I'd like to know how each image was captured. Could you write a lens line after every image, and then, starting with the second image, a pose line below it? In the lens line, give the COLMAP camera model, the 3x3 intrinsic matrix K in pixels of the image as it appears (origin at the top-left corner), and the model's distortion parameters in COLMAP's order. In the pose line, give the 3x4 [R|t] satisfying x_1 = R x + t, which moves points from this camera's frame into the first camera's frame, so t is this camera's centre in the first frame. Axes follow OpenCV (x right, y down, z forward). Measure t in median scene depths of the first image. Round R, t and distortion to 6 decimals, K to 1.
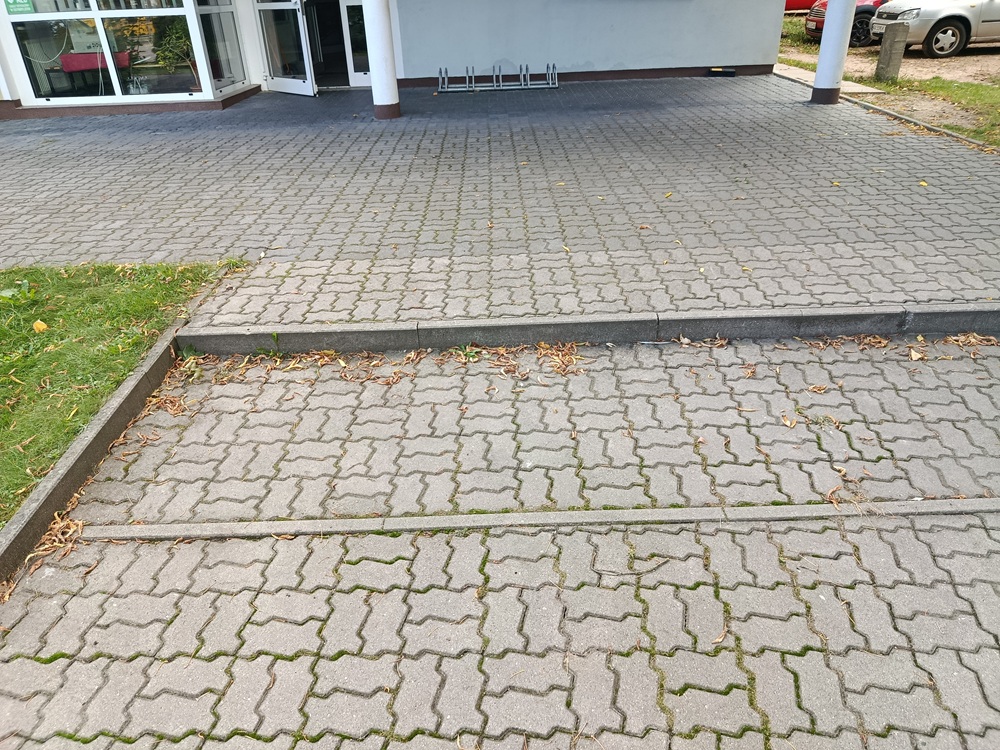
lens RADIAL K [[679.6, 0, 498.1], [0, 679.6, 377.7], [0, 0, 1]] dist [-0.004679, -0.002036]
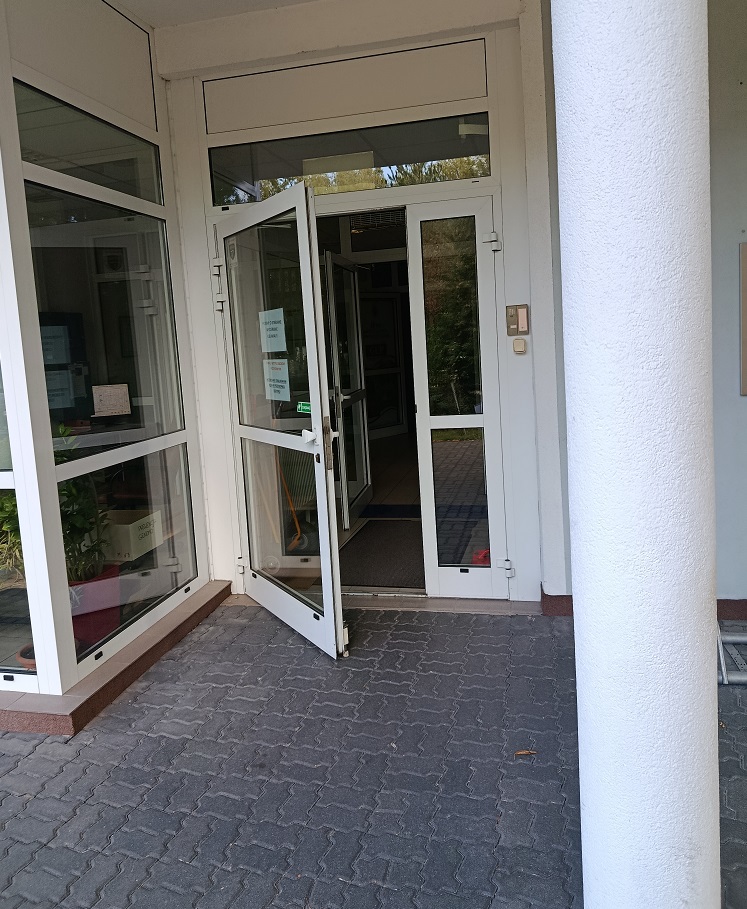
lens RADIAL K [[725.9, 0, 372.2], [0, 725.9, 452.8], [0, 0, 1]] dist [-0.000582, -0.000205]
pose [[0.972956, 0.007347, -0.230875, -0.159447], [-0.088297, 0.935421, -0.342333, -0.384648], [0.213450, 0.353461, 0.910772, 0.594661]]
